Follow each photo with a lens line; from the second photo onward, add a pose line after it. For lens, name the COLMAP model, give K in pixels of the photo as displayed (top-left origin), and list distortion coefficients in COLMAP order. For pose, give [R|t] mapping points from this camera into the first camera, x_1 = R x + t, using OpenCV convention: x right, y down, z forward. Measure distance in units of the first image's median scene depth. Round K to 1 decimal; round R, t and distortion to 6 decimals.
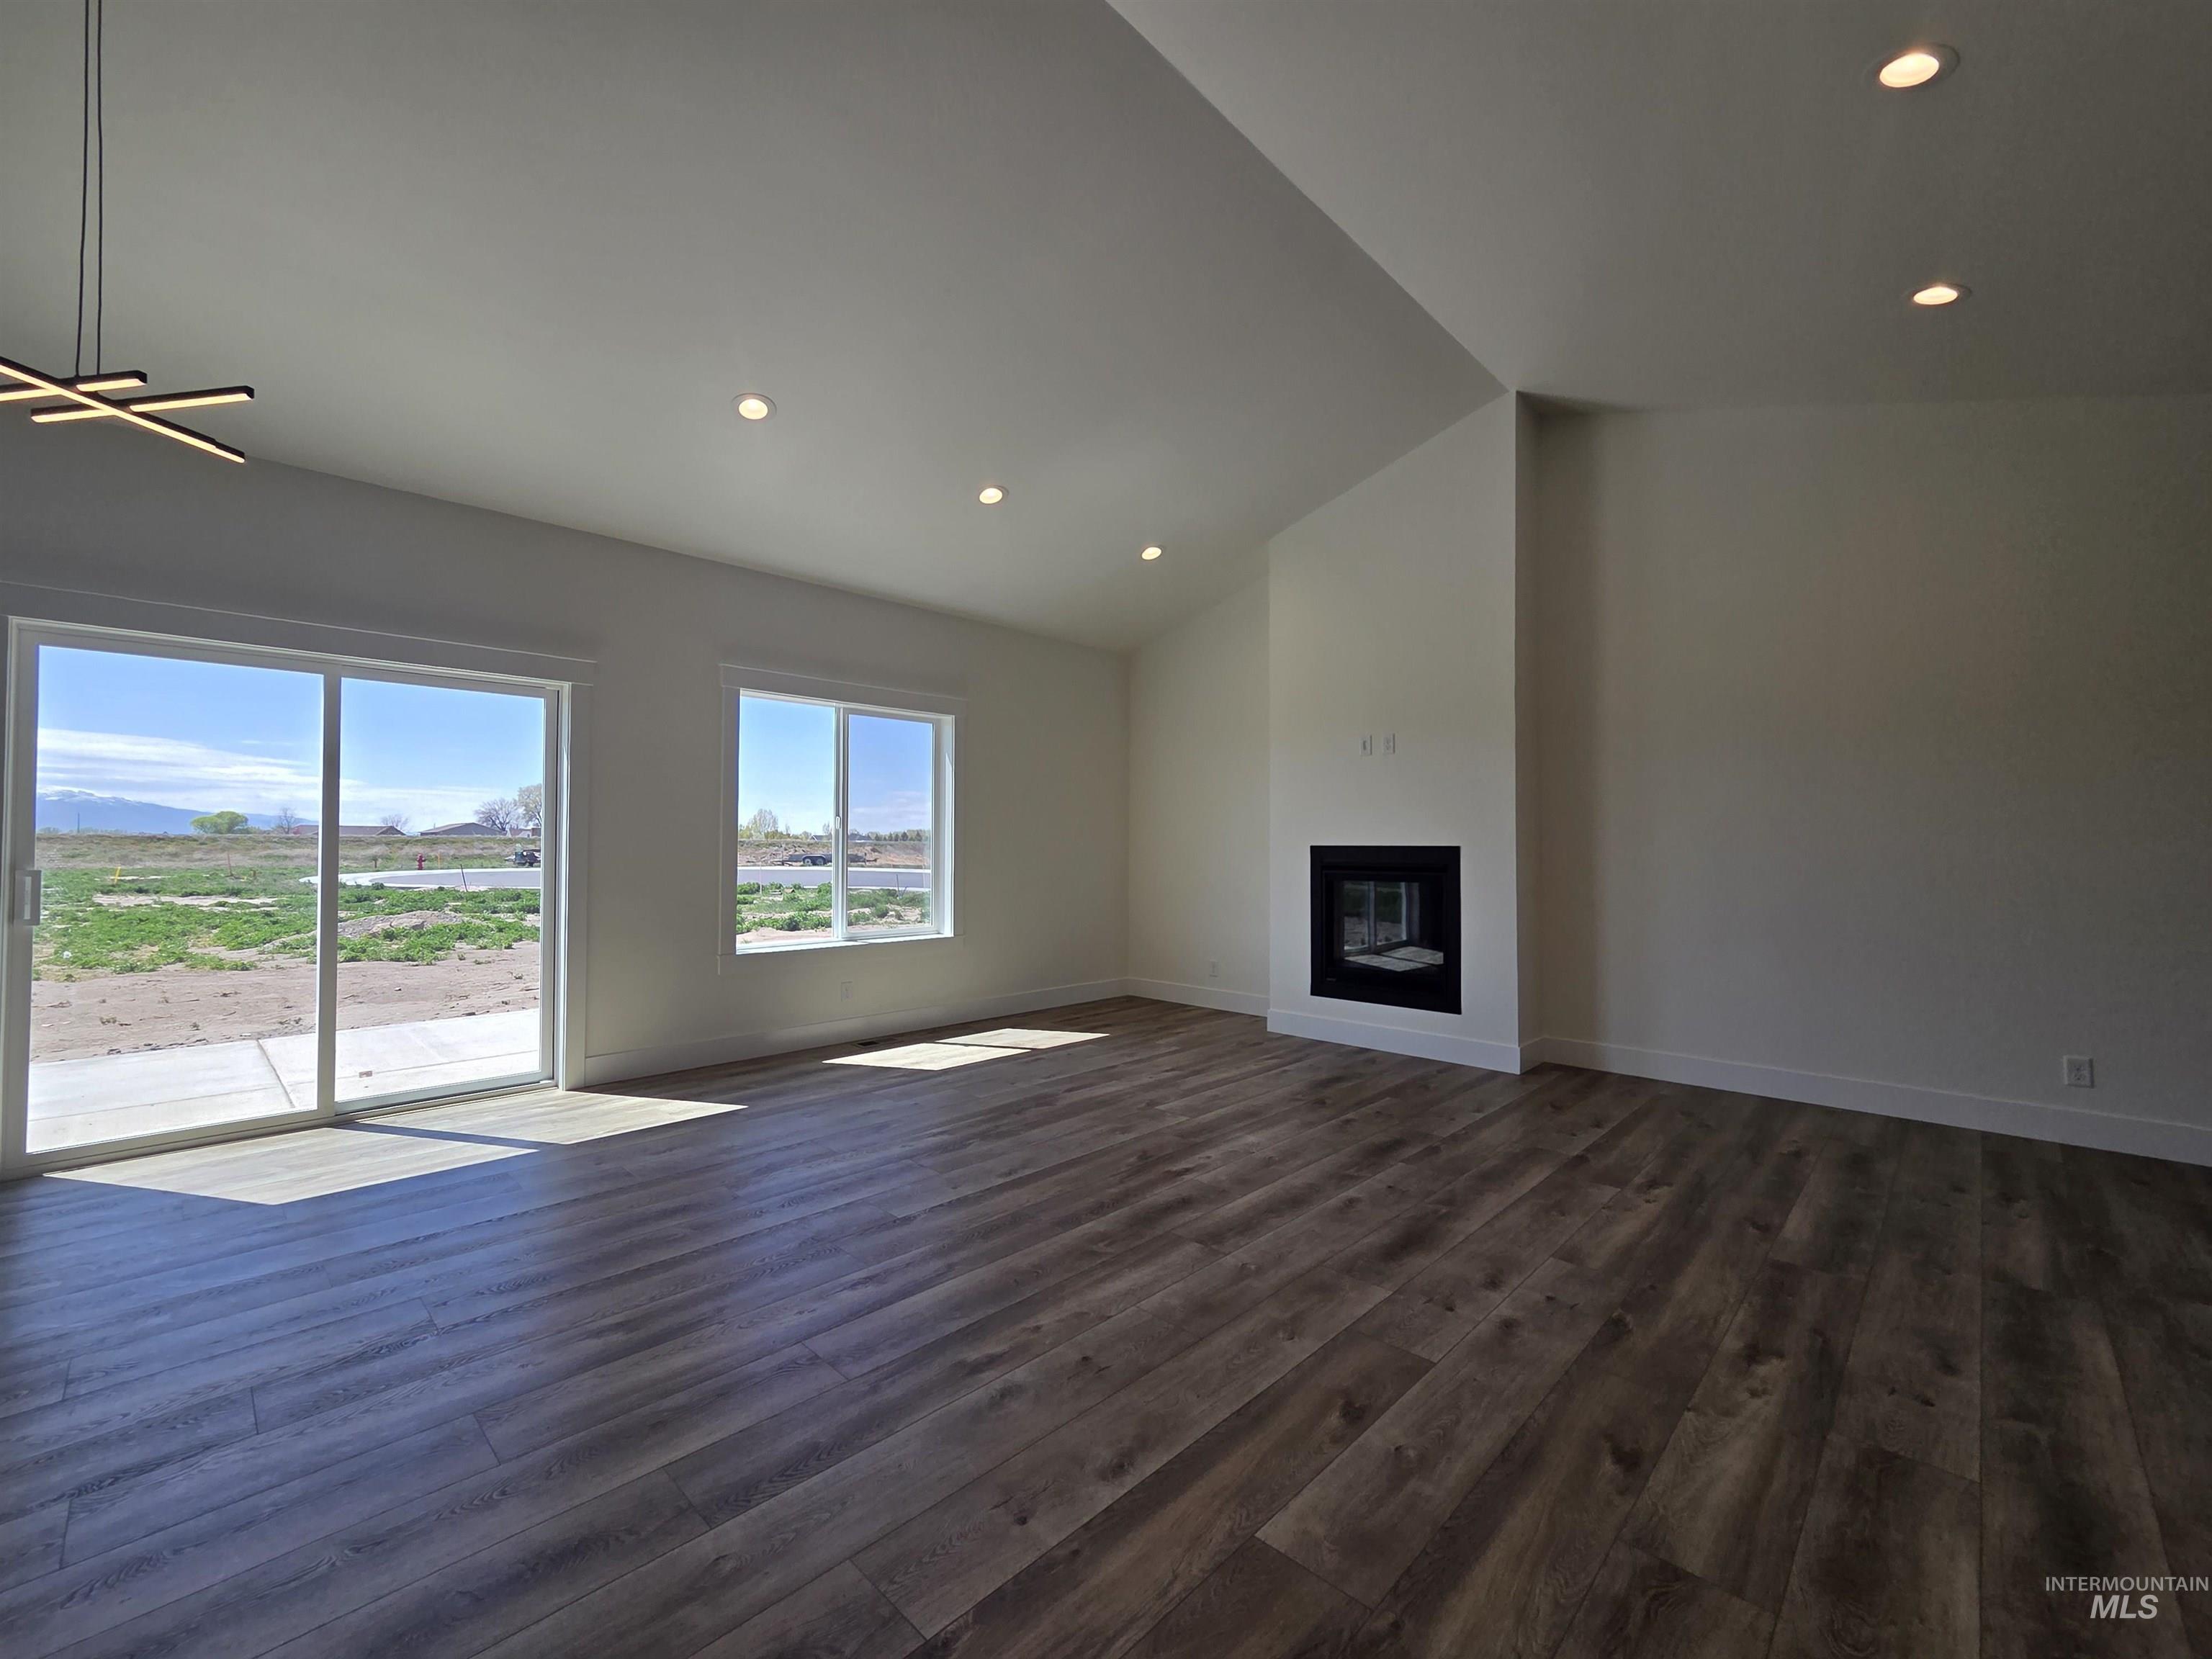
lens RADIAL K [[908.4, 0, 1095.1], [0, 908.4, 828.2], [0, 0, 1]] dist [0.004075, 0.000157]
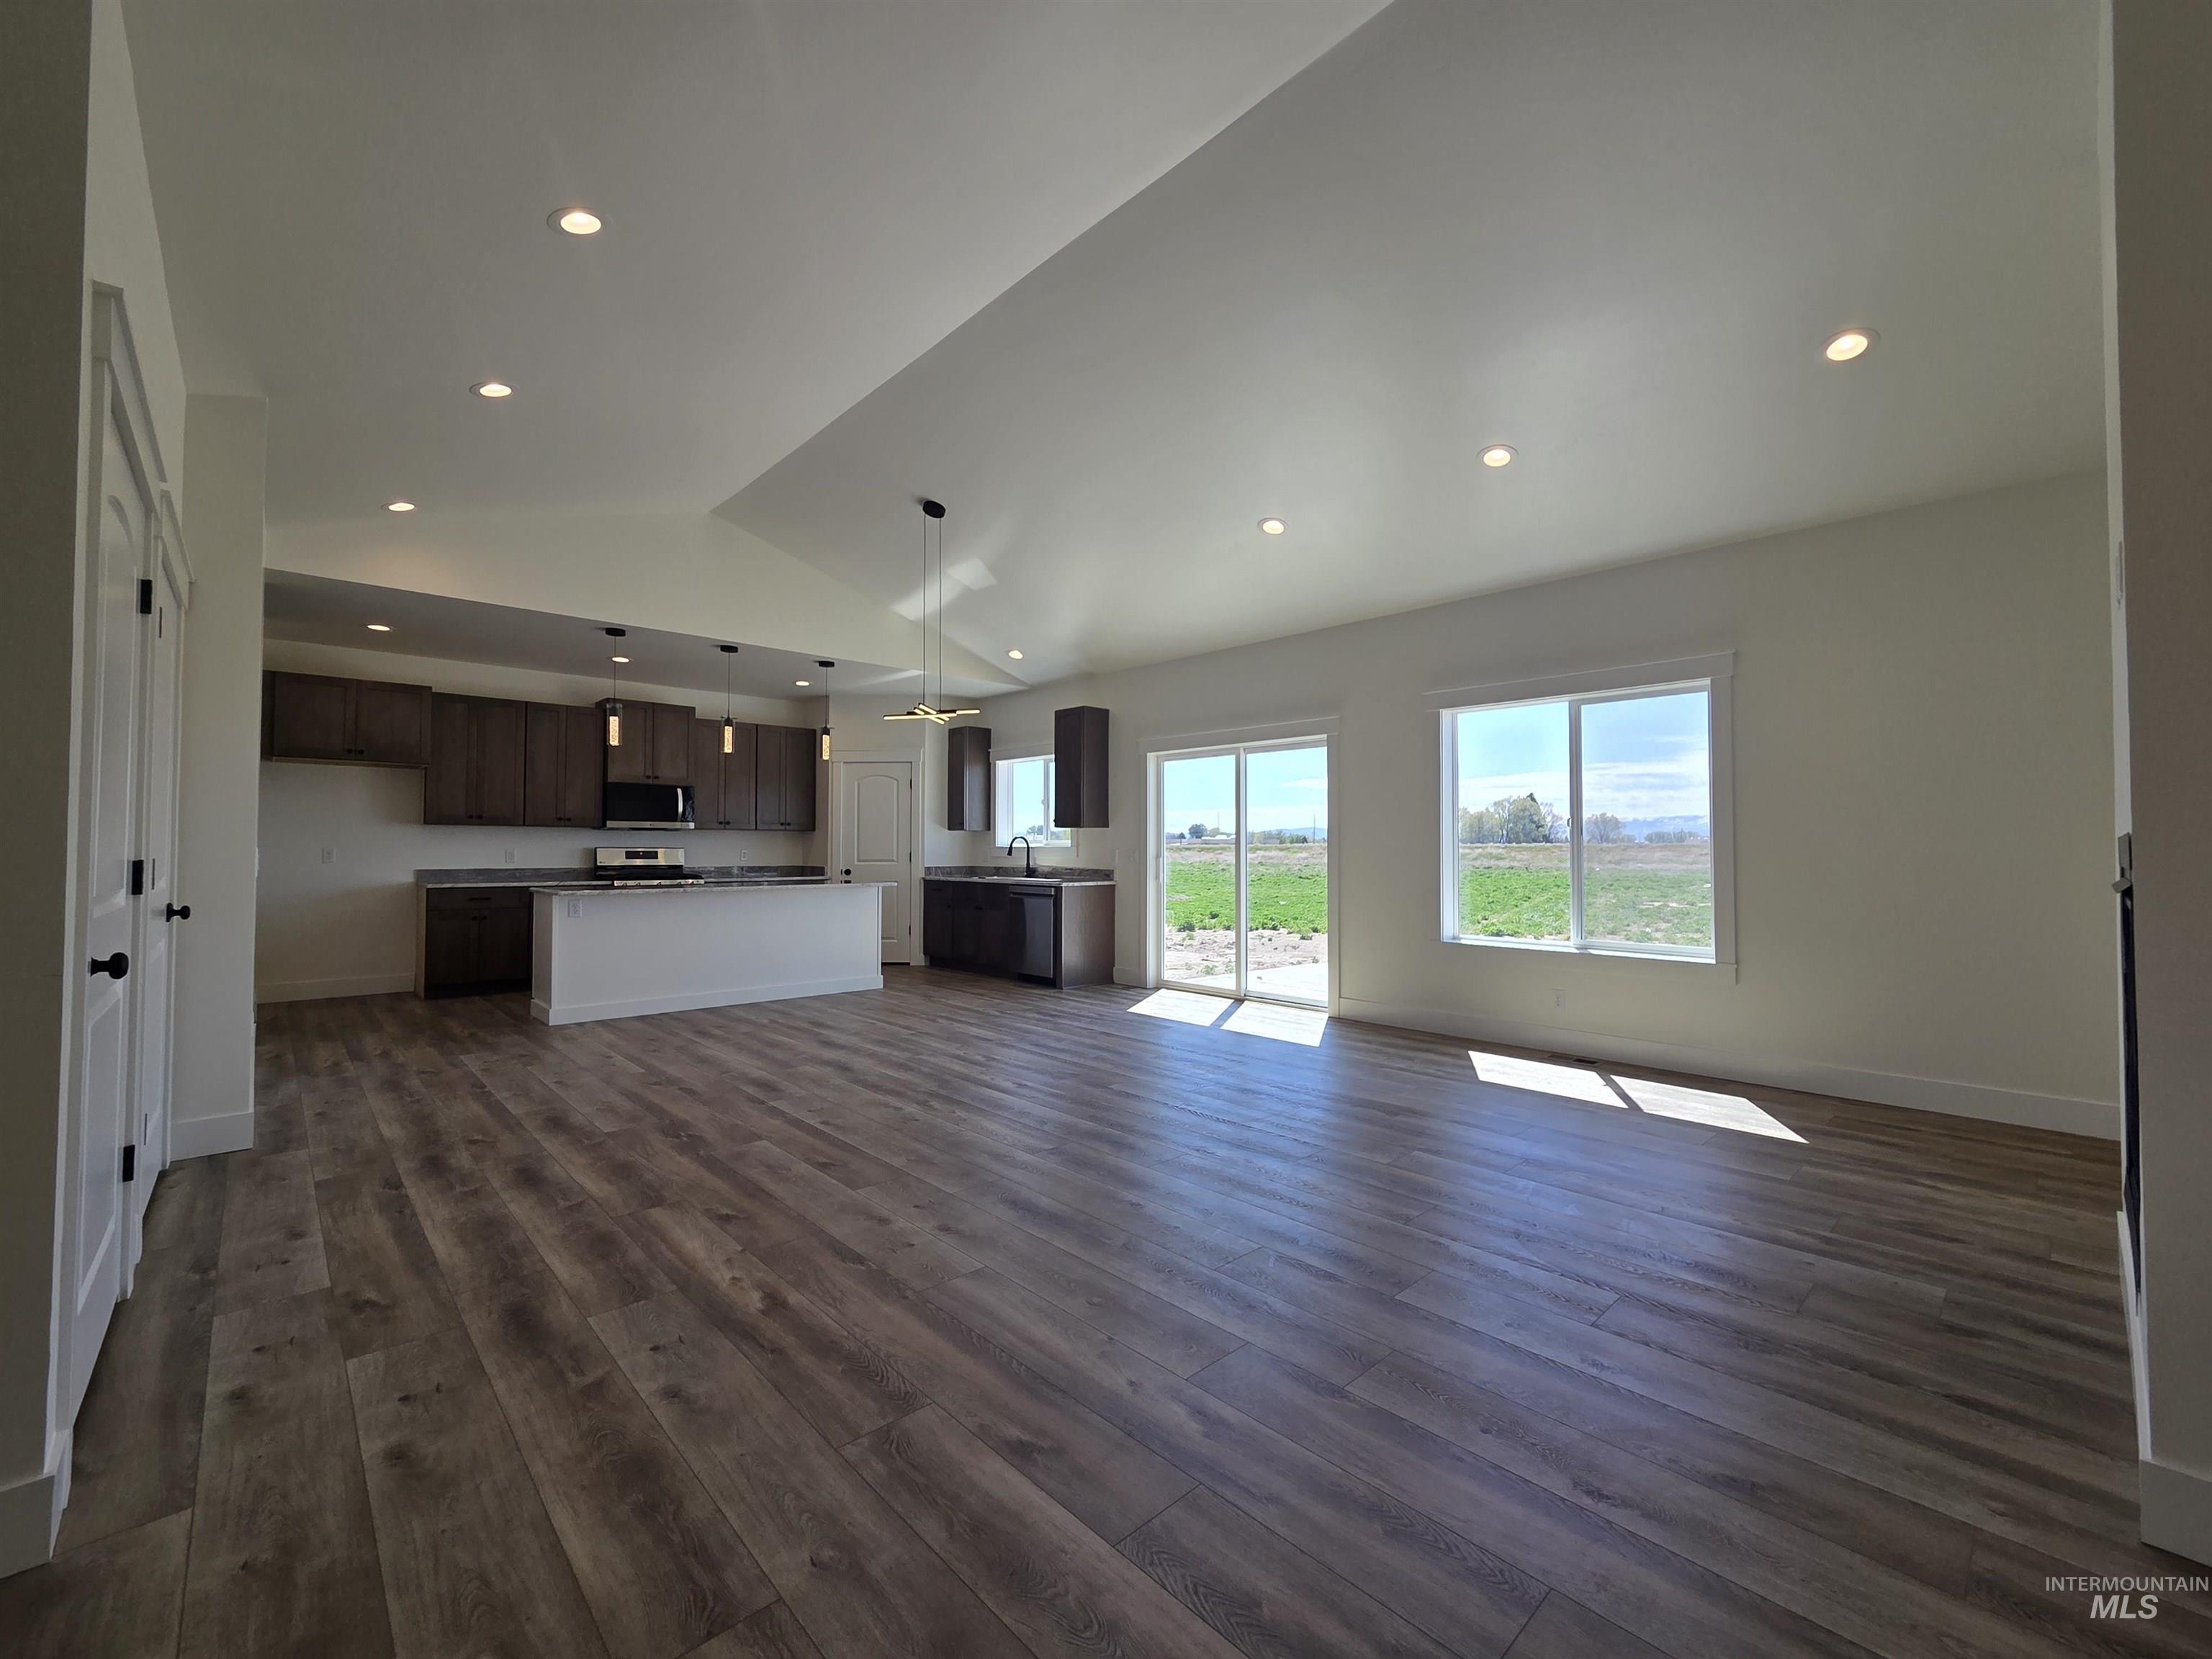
lens RADIAL K [[908.4, 0, 1095.1], [0, 908.4, 828.2], [0, 0, 1]] dist [0.004075, 0.000157]
pose [[-0.053252, -0.026664, -0.998225, 0.996687], [0.017053, 0.999473, -0.027607, 0.026257], [0.998436, -0.018493, -0.052769, 0.800954]]
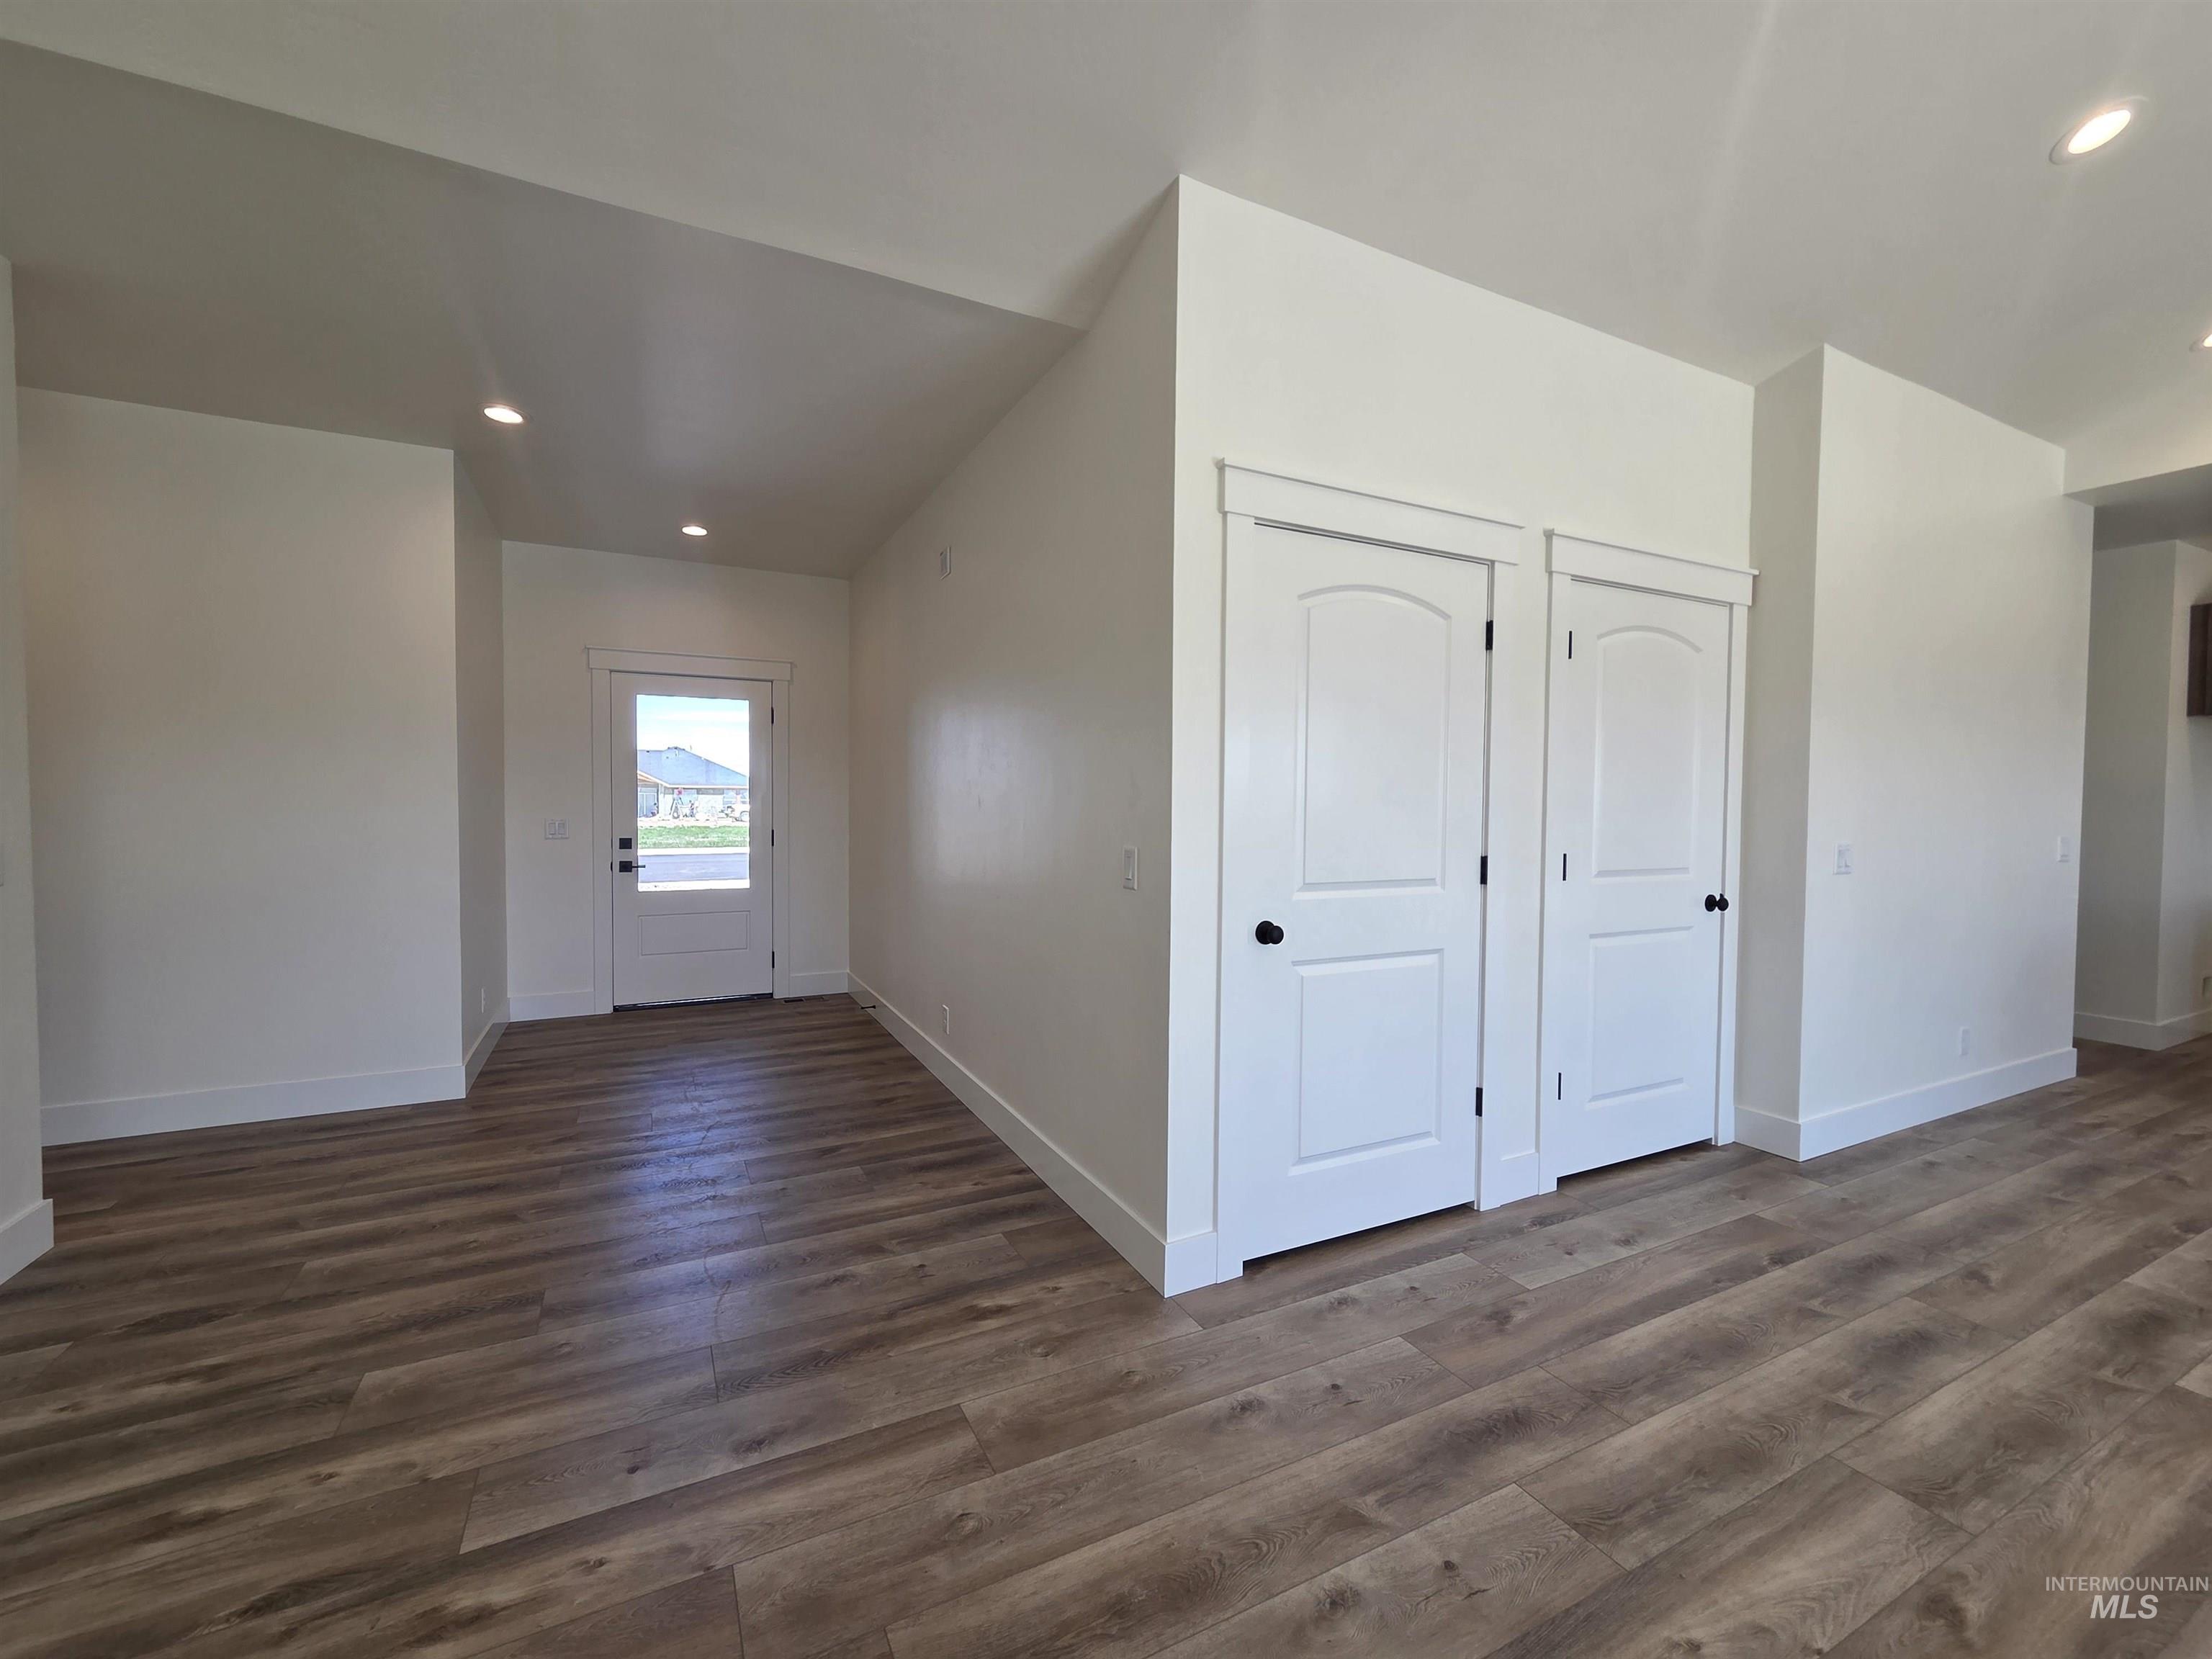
lens RADIAL K [[898.2, 0, 1096.3], [0, 898.2, 836.4], [0, 0, 1]] dist [0.000879, -0.000246]
pose [[-0.944370, -0.017091, 0.328441, 0.481406], [-0.013347, 0.999818, 0.013651, -0.003646], [-0.328615, 0.008508, -0.944426, 0.921445]]
